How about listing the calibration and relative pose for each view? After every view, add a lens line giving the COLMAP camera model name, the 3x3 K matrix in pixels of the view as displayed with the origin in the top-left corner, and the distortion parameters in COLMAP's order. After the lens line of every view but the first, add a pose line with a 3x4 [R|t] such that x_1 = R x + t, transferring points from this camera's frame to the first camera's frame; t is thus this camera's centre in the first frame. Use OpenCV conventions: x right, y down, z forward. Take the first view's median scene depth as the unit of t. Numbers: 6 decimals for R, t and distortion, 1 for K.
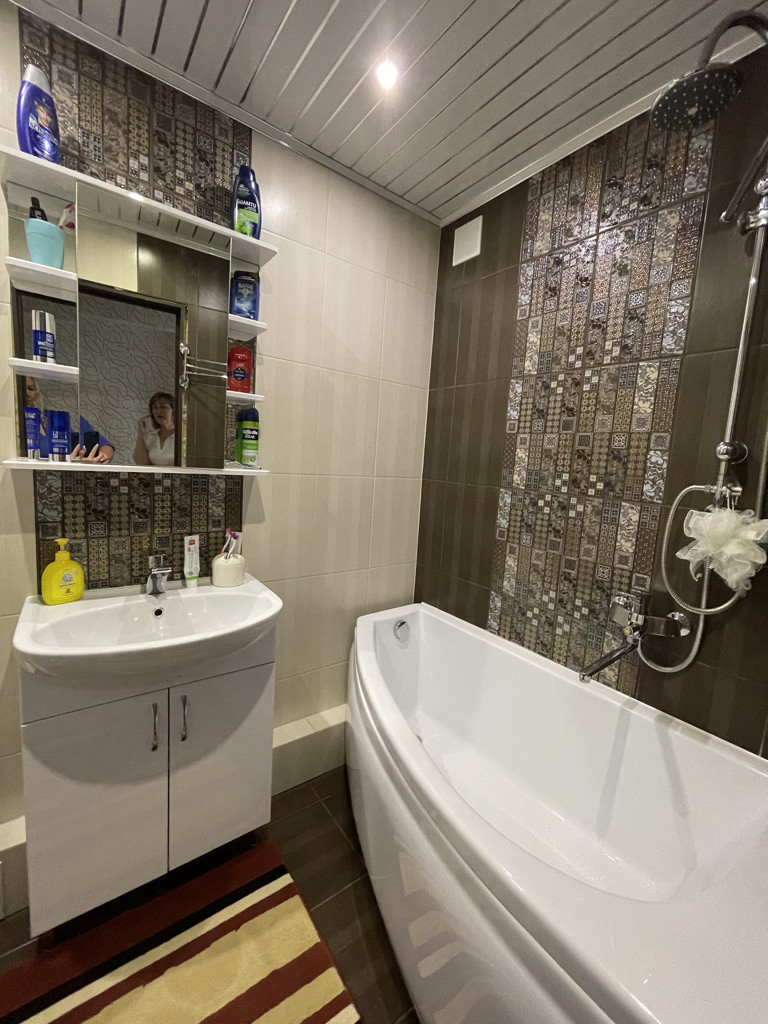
lens RADIAL K [[414.7, 0, 386.4], [0, 414.7, 513.6], [0, 0, 1]] dist [-0.004009, -0.000934]
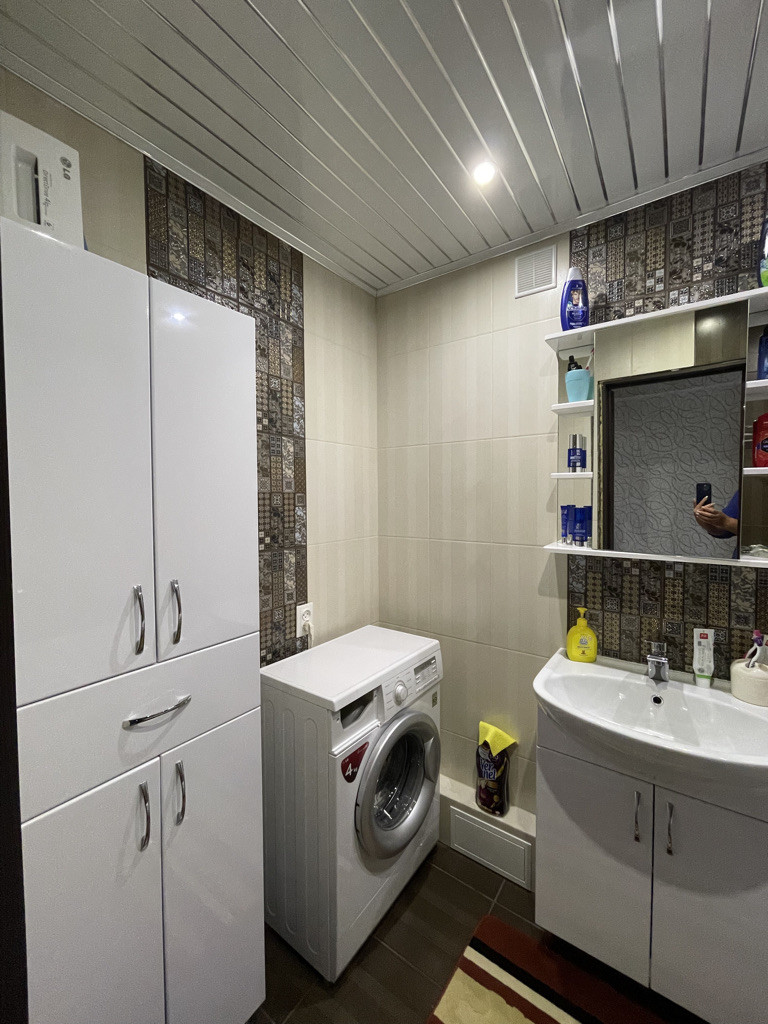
lens RADIAL K [[414.7, 0, 384.1], [0, 414.7, 511.1], [0, 0, 1]] dist [-0.004009, -0.000934]
pose [[0.288389, -0.030940, -0.957013, 0.217956], [-0.091027, 0.994065, -0.059569, -0.091800], [0.953177, 0.104293, 0.283861, 0.053491]]
